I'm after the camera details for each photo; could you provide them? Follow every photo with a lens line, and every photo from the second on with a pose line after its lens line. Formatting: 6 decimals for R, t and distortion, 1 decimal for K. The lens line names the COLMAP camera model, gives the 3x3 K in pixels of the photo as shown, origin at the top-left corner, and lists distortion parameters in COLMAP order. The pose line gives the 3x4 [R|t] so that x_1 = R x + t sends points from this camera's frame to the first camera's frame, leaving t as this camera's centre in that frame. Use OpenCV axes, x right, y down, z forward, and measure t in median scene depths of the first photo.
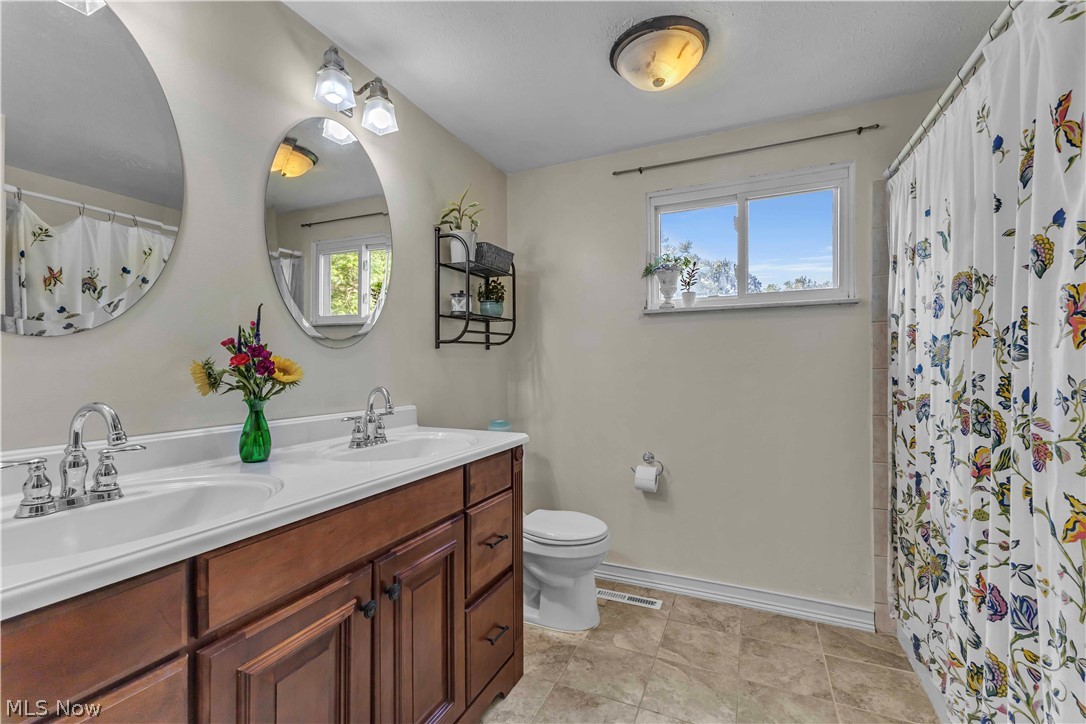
lens RADIAL K [[468.5, 0, 542.1], [0, 468.5, 371.3], [0, 0, 1]] dist [0.000212, -0.000092]
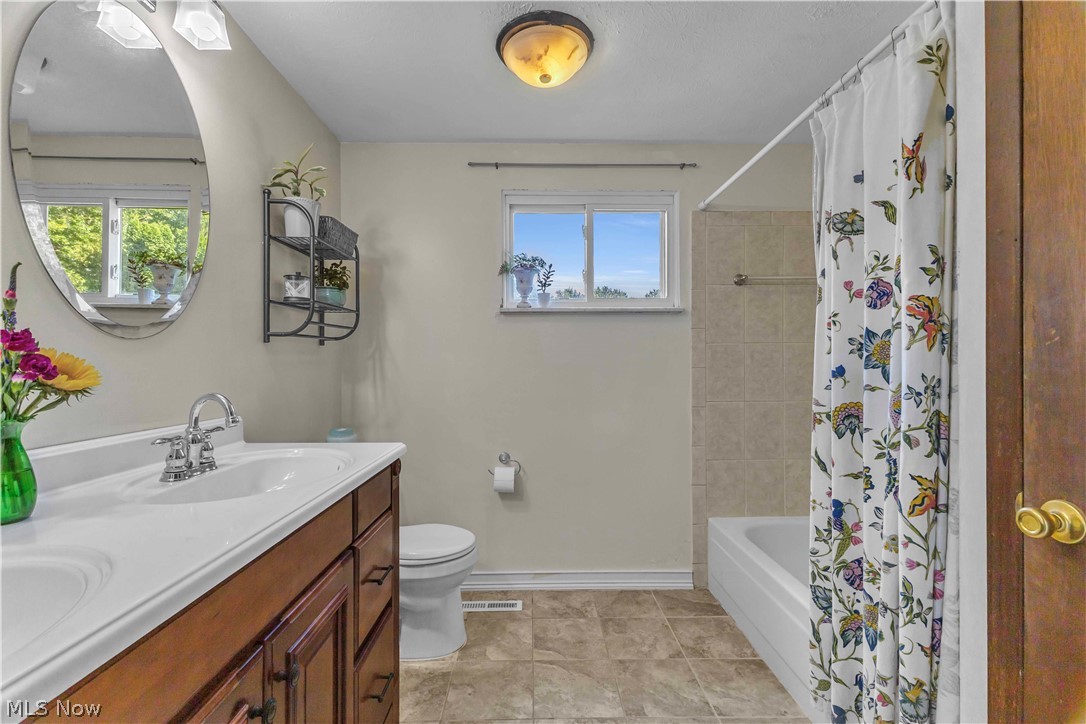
lens RADIAL K [[465.8, 0, 543.0], [0, 465.8, 368.0], [0, 0, 1]] dist [0.001440, 0.000154]
pose [[0.902300, -0.001881, 0.431104, -0.144992], [0.003963, 0.999984, -0.003930, -0.000999], [-0.431090, 0.005255, 0.902294, 0.093711]]
